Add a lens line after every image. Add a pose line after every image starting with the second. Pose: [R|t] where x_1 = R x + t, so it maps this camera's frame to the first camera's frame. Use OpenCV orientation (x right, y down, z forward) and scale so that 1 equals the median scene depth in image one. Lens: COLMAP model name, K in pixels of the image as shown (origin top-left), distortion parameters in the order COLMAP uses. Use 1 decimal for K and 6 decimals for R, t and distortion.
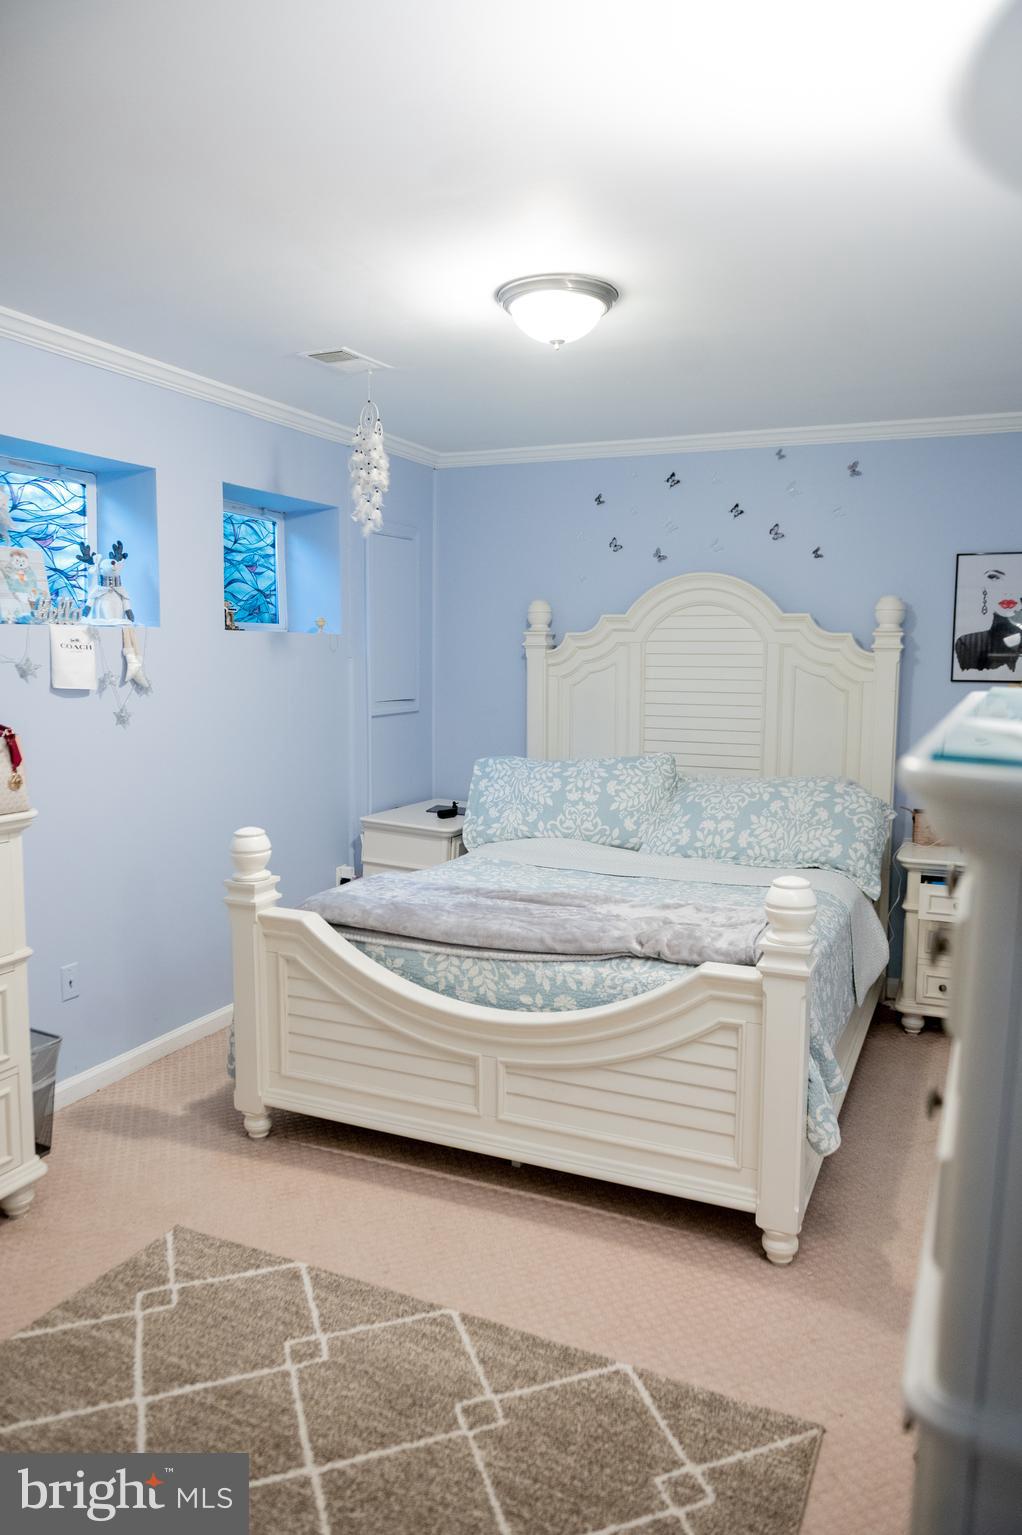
lens RADIAL K [[1061.4, 0, 546.7], [0, 1061.4, 767.2], [0, 0, 1]] dist [-0.005766, -0.006719]
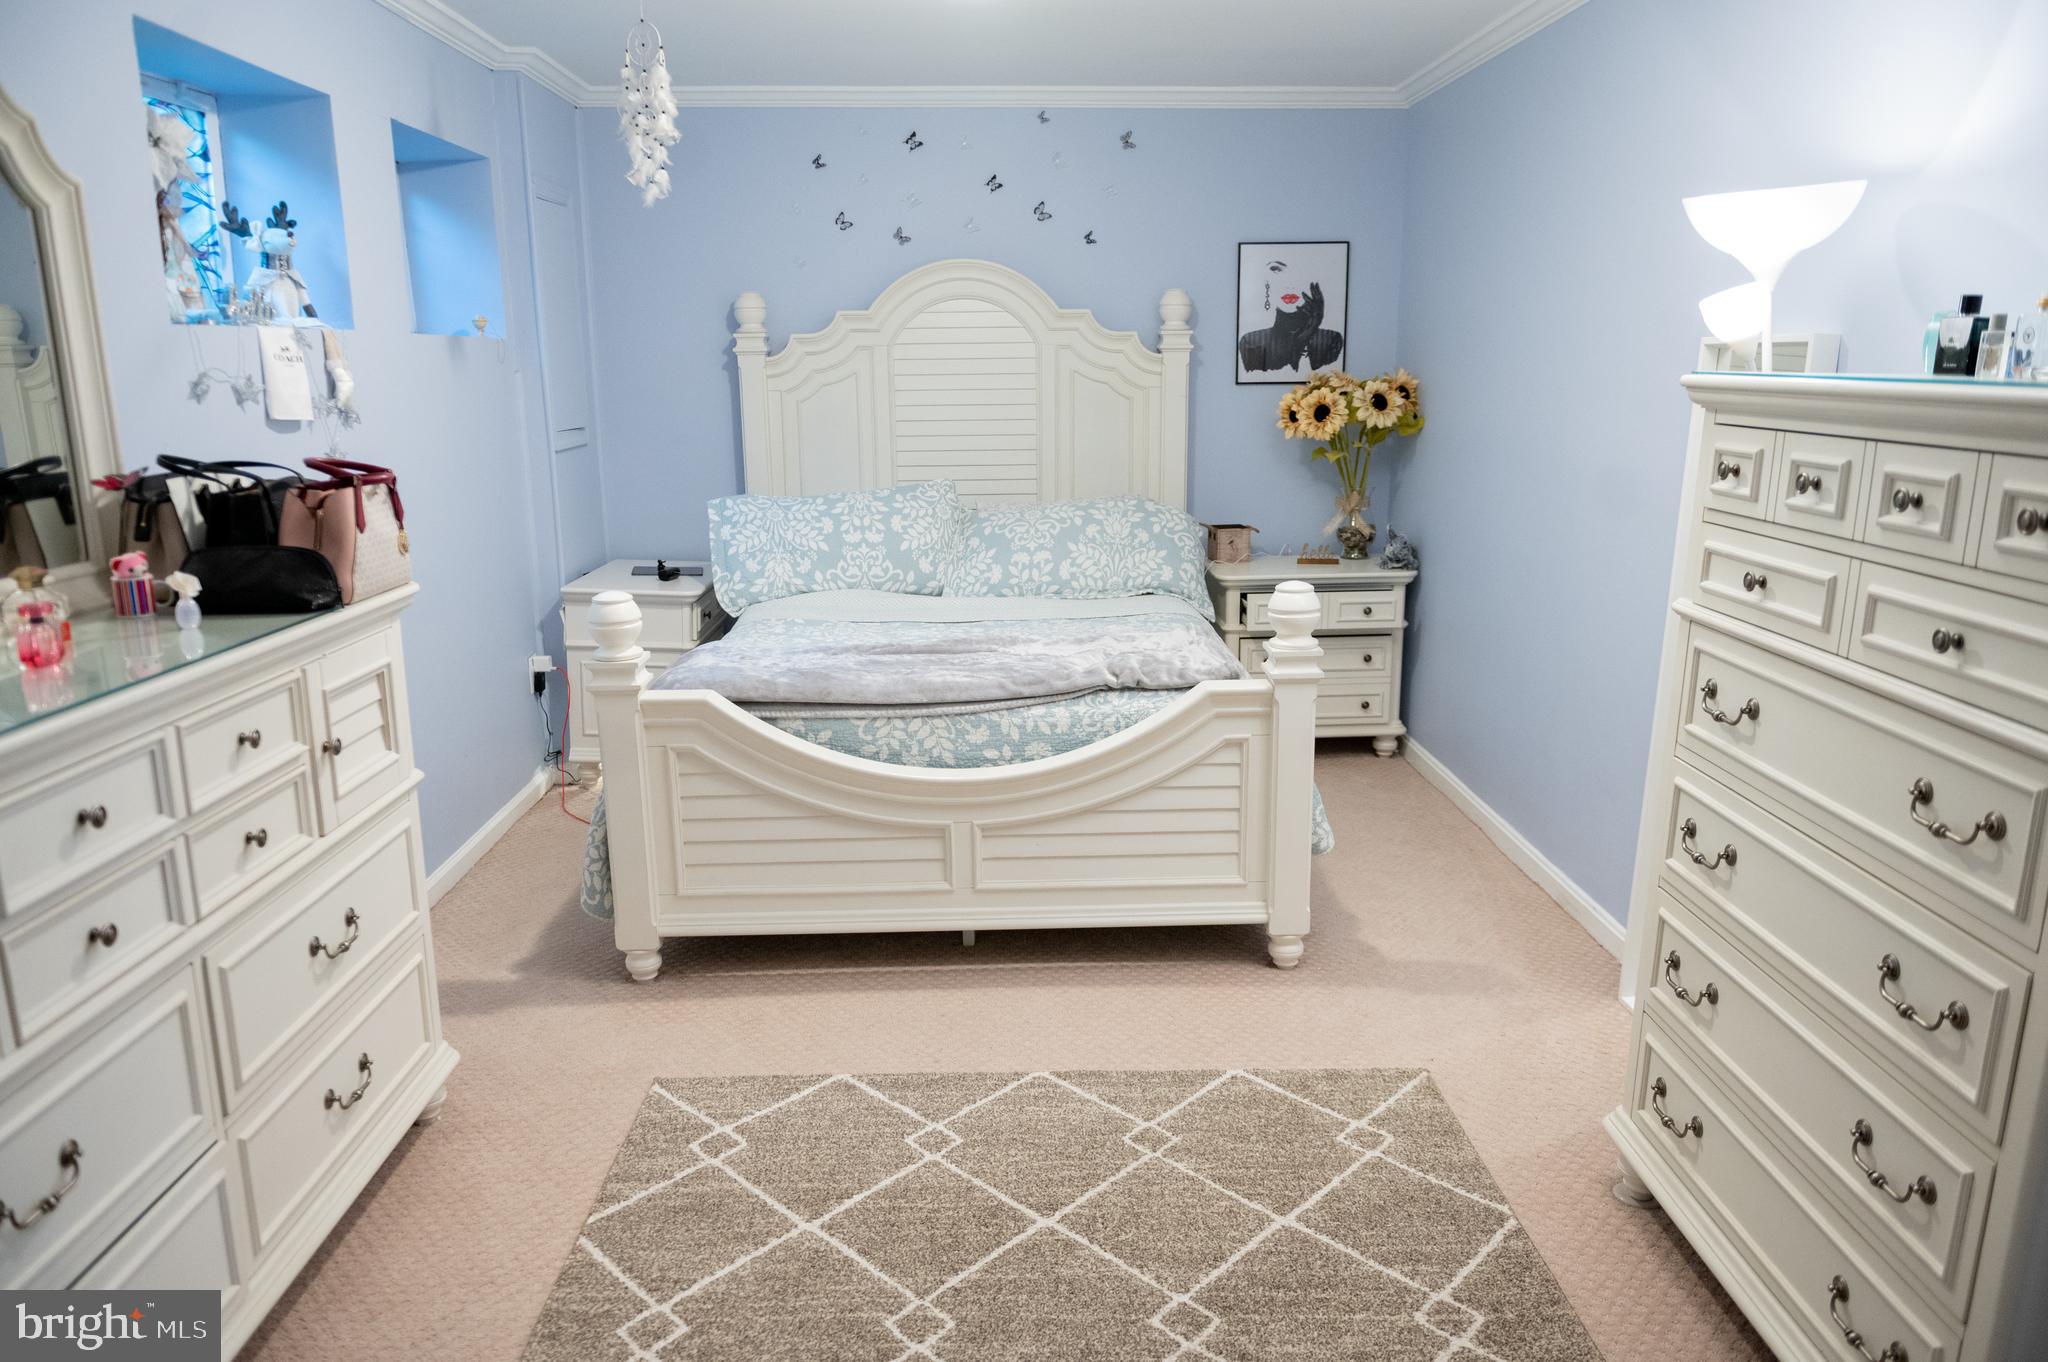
lens RADIAL K [[1416.1, 0, 1024.0], [0, 1416.1, 681.0], [0, 0, 1]] dist [-0.005766, -0.006719]
pose [[0.896385, -0.112511, 0.428760, -0.406332], [0.063713, 0.989910, 0.126563, 0.008561], [-0.438674, -0.086131, 0.894509, -0.054033]]
